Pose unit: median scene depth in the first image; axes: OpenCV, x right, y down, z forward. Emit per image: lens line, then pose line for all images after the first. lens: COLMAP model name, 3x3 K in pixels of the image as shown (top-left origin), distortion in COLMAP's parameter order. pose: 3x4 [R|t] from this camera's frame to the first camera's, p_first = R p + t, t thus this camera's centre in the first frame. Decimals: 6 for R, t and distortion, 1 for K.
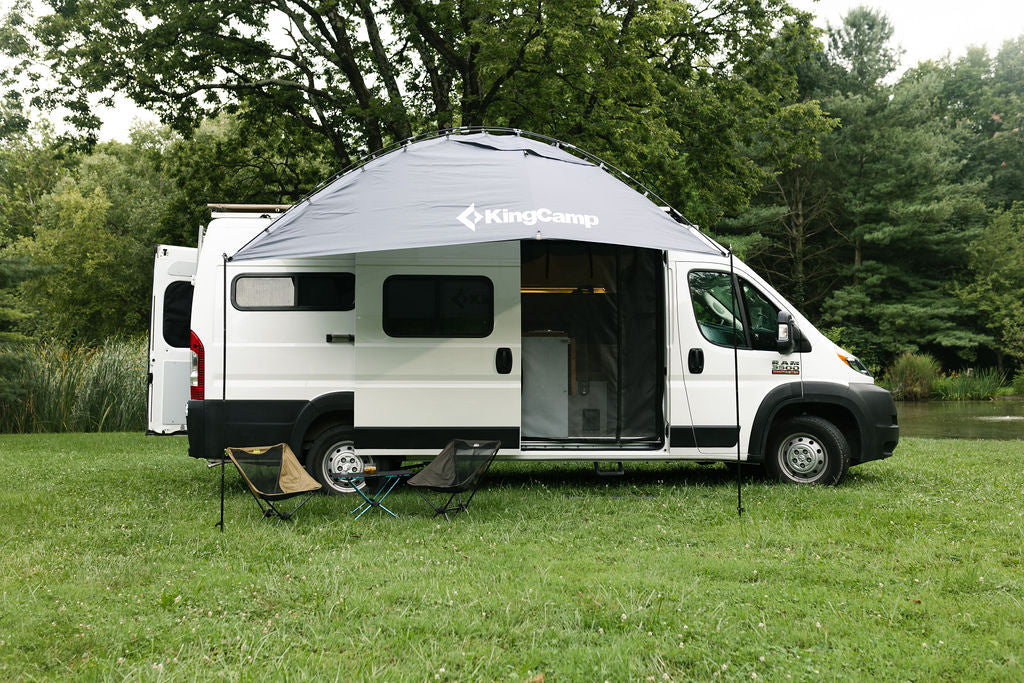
lens RADIAL K [[980.4, 0, 526.8], [0, 980.4, 345.0], [0, 0, 1]] dist [-0.002135, 0.000975]
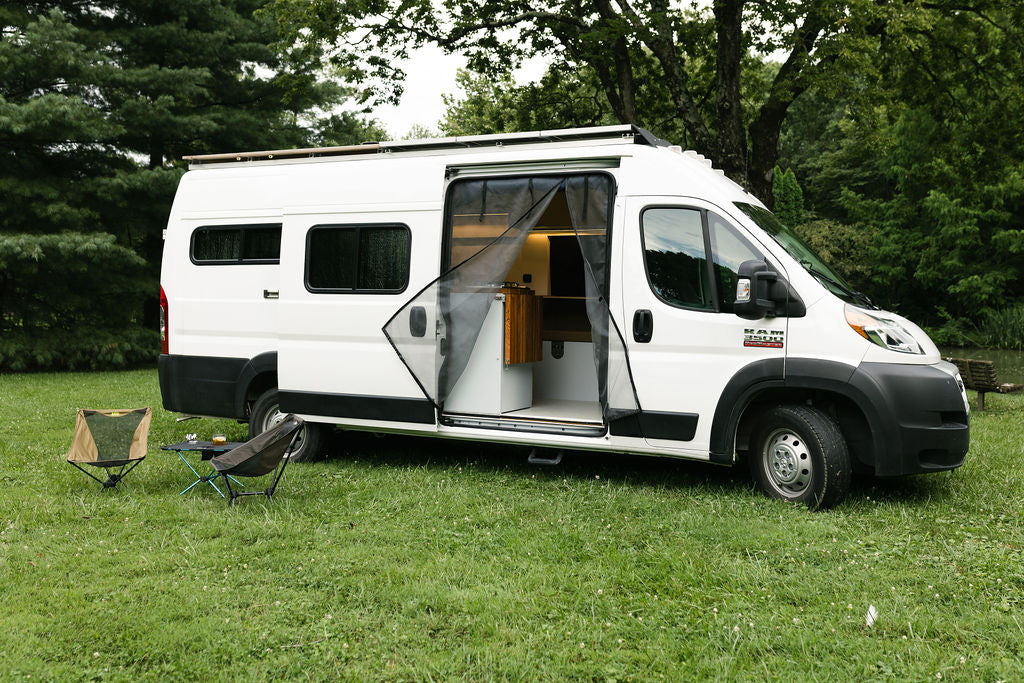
lens RADIAL K [[980.4, 0, 526.8], [0, 980.4, 345.0], [0, 0, 1]] dist [-0.002135, 0.000975]
pose [[0.886870, 0.030411, -0.461018, 0.445752], [0.000047, 0.997826, 0.065911, -0.019595], [0.462020, -0.058476, 0.884940, 0.278701]]
